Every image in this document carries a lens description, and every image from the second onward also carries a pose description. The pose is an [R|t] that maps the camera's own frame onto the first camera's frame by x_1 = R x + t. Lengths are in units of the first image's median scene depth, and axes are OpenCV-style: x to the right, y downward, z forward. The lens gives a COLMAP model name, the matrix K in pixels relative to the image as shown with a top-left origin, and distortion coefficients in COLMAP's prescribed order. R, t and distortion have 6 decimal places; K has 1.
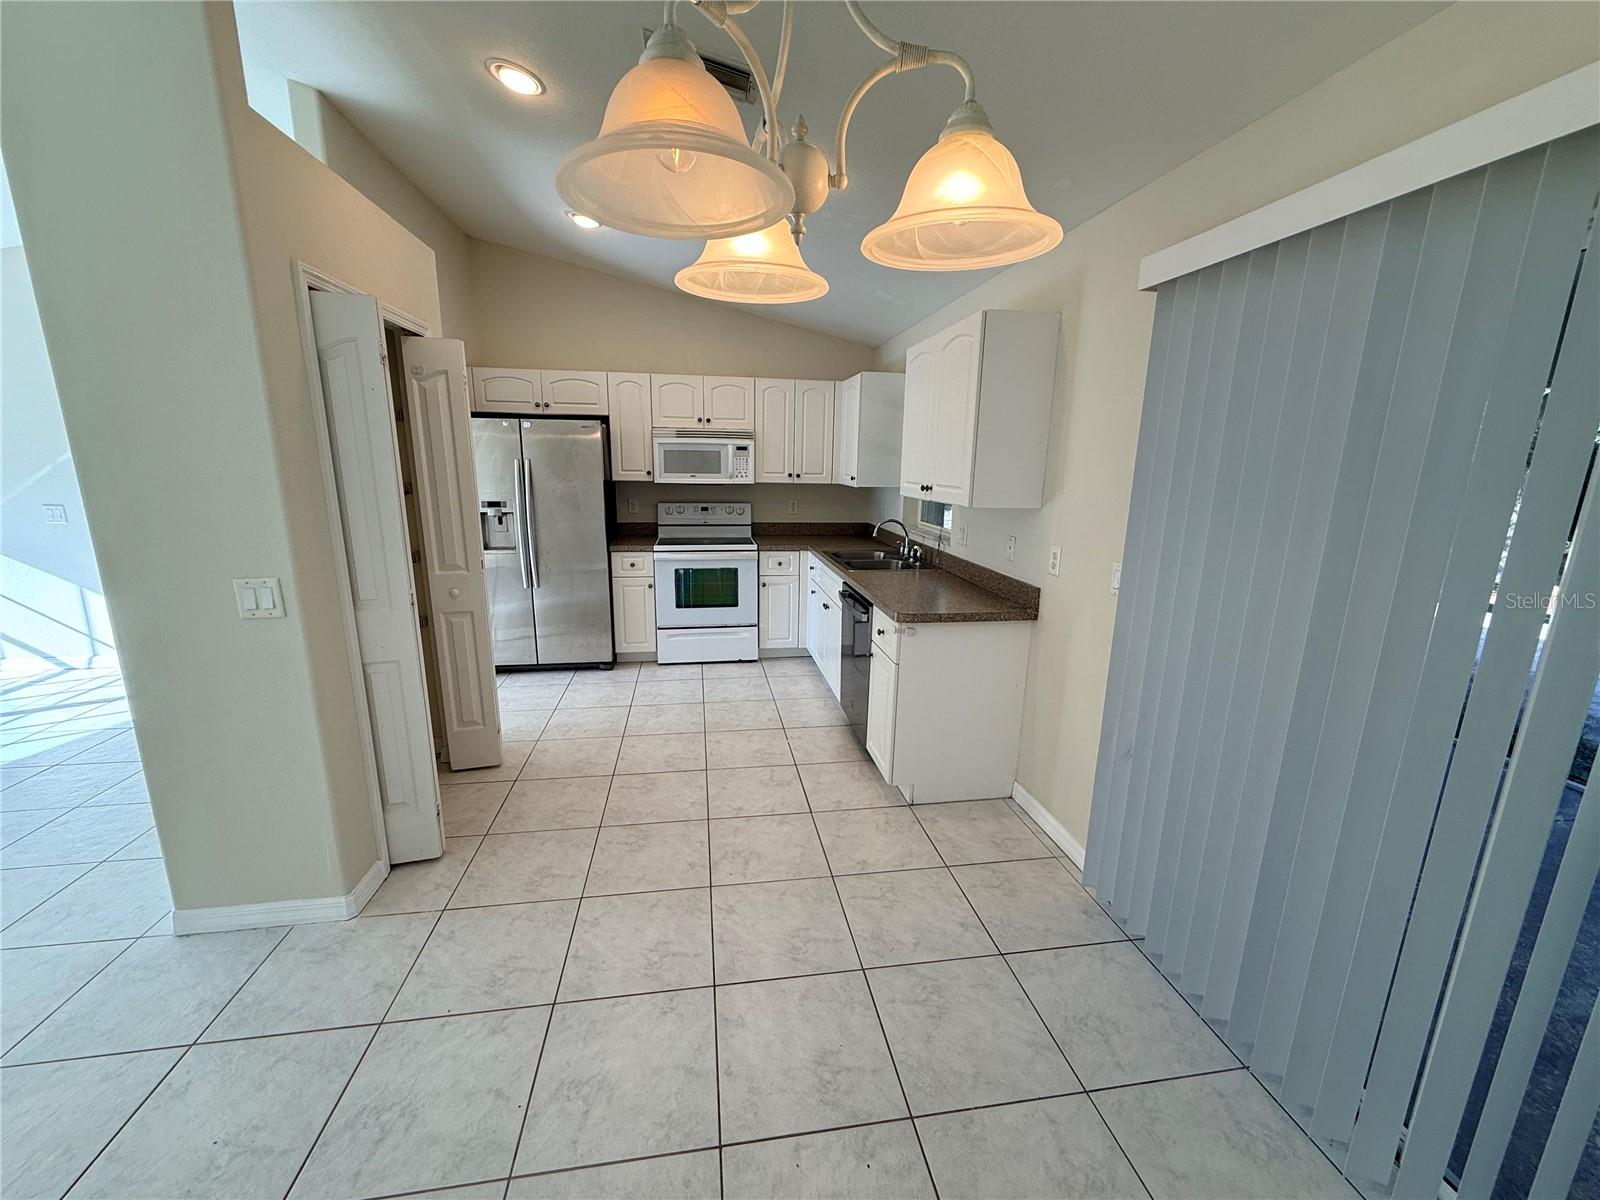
lens RADIAL K [[636.4, 0, 796.2], [0, 636.4, 599.8], [0, 0, 1]] dist [-0.001680, 0.000516]
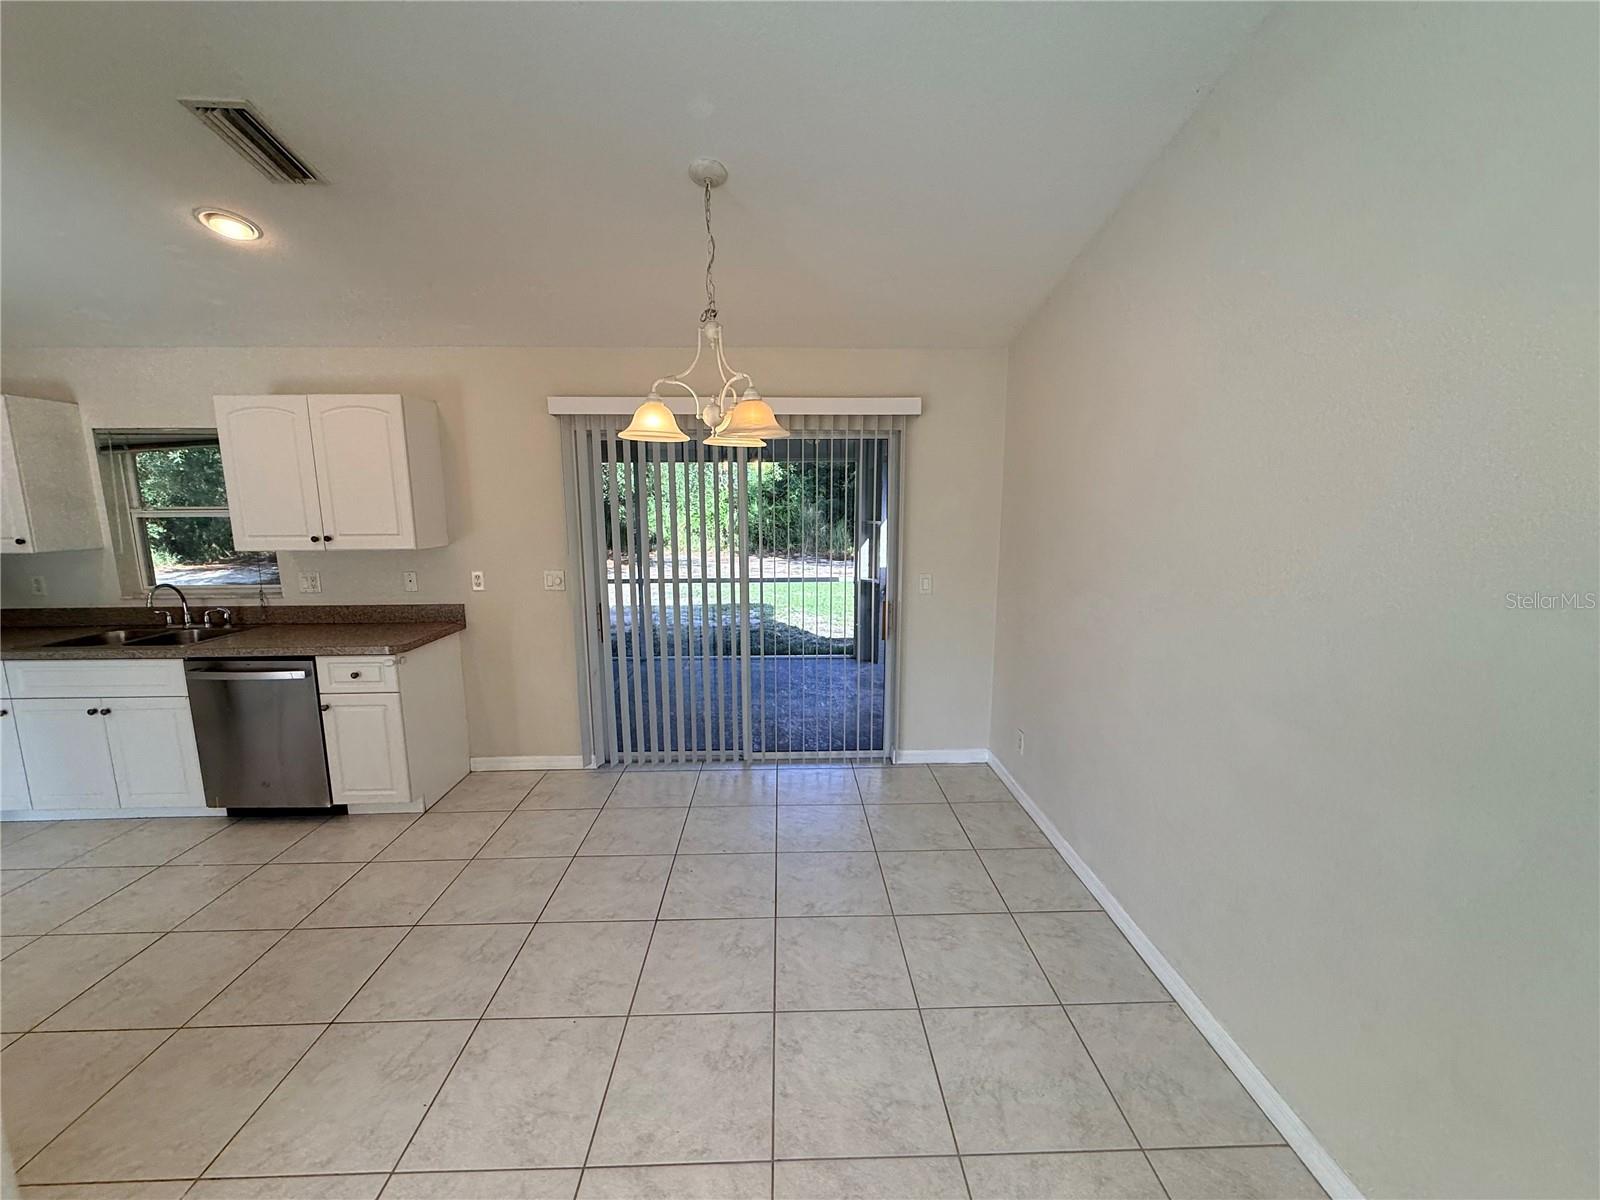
lens RADIAL K [[636.4, 0, 796.4], [0, 636.4, 602.6], [0, 0, 1]] dist [-0.001680, 0.000516]
pose [[0.132243, -0.173633, 0.975891, -0.473028], [0.223164, 0.964476, 0.141361, -0.031225], [-0.965769, 0.199089, 0.166294, 0.060252]]
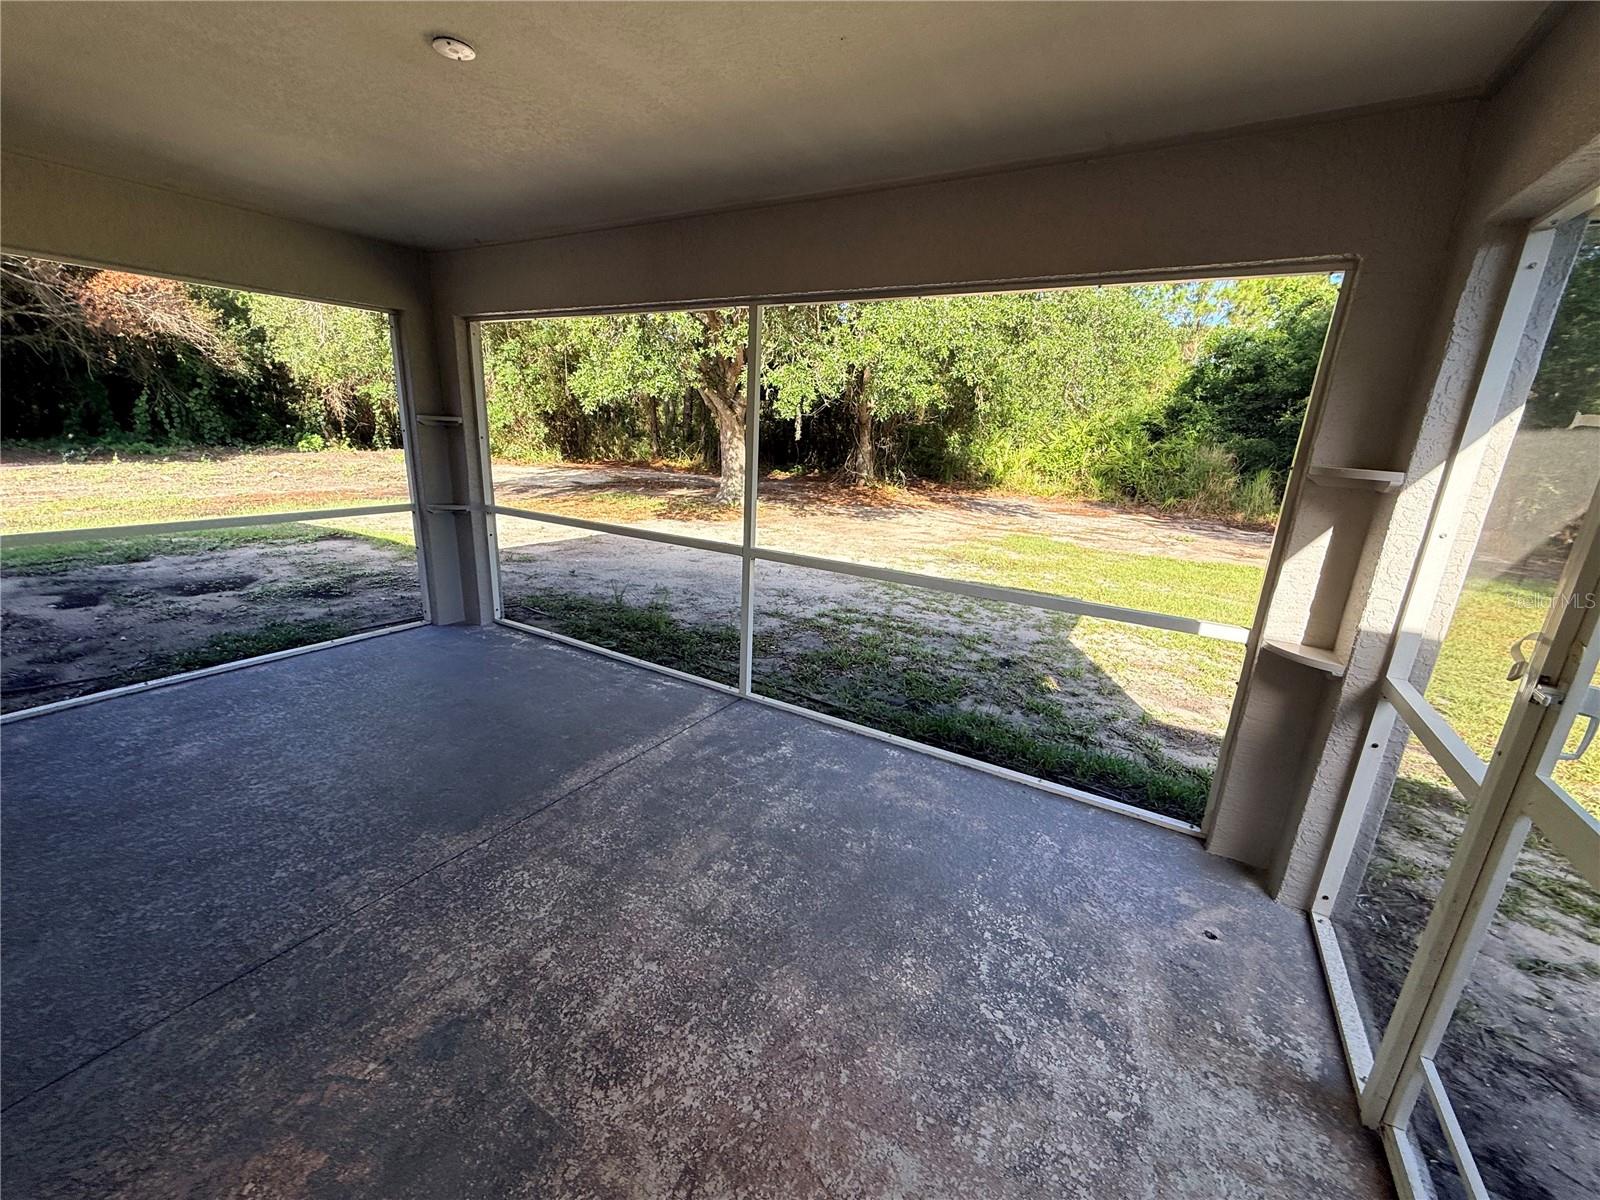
lens RADIAL K [[636.4, 0, 799.5], [0, 636.4, 599.5], [0, 0, 1]] dist [-0.001680, 0.000516]
pose [[0.639013, -0.191086, 0.745083, -0.306110], [0.131805, 0.981527, 0.138683, -0.024360], [-0.757819, 0.009585, 0.652395, 0.068999]]
